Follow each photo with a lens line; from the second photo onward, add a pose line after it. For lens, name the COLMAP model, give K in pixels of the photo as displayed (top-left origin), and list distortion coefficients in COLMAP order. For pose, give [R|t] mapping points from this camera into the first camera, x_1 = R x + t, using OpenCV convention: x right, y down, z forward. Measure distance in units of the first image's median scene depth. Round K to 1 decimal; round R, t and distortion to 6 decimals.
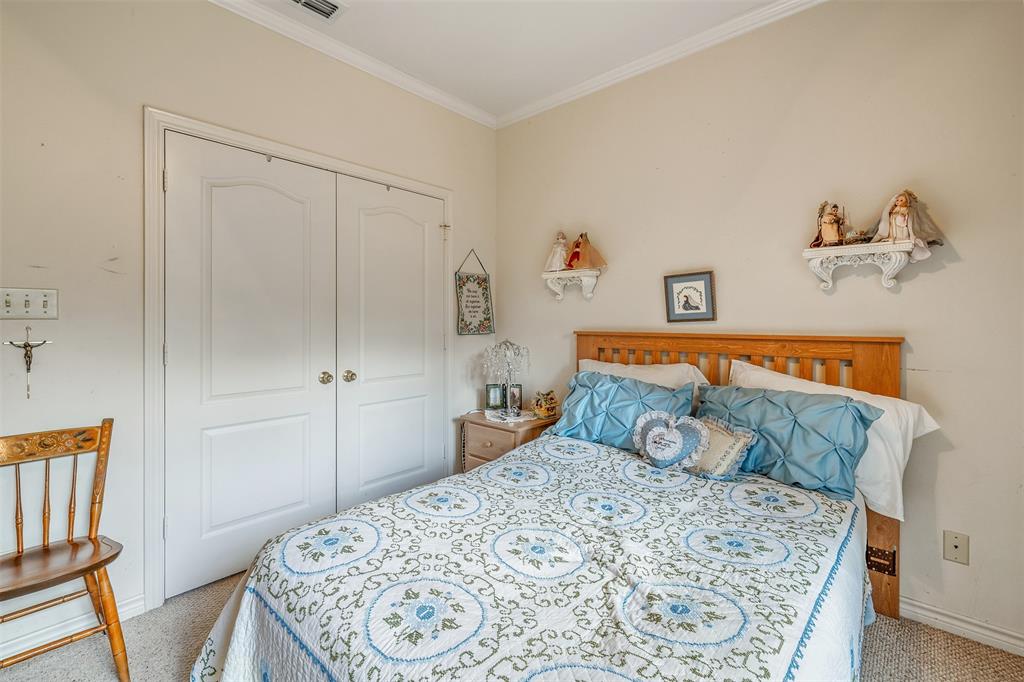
lens RADIAL K [[463.8, 0, 525.6], [0, 463.8, 323.0], [0, 0, 1]] dist [-0.008805, -0.000107]
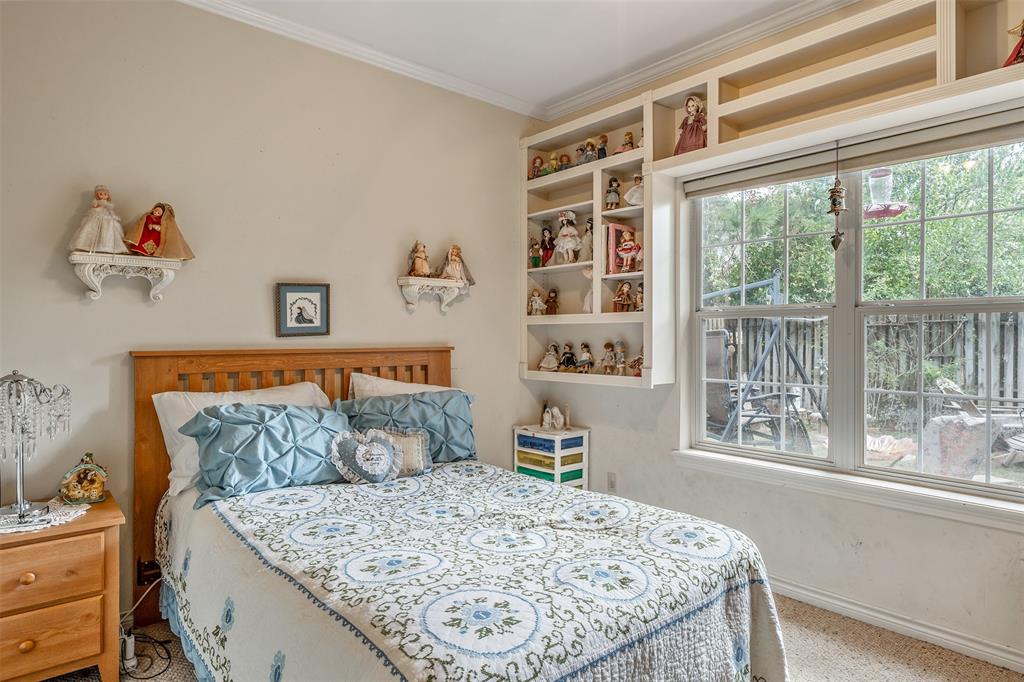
lens RADIAL K [[619.8, 0, 512.6], [0, 619.8, 337.4], [0, 0, 1]] dist [0.028212, 0.000442]
pose [[0.107075, -0.009132, 0.994209, -0.909440], [-0.000542, 0.999957, 0.009243, -0.012999], [-0.994251, -0.001529, 0.107066, 0.506278]]
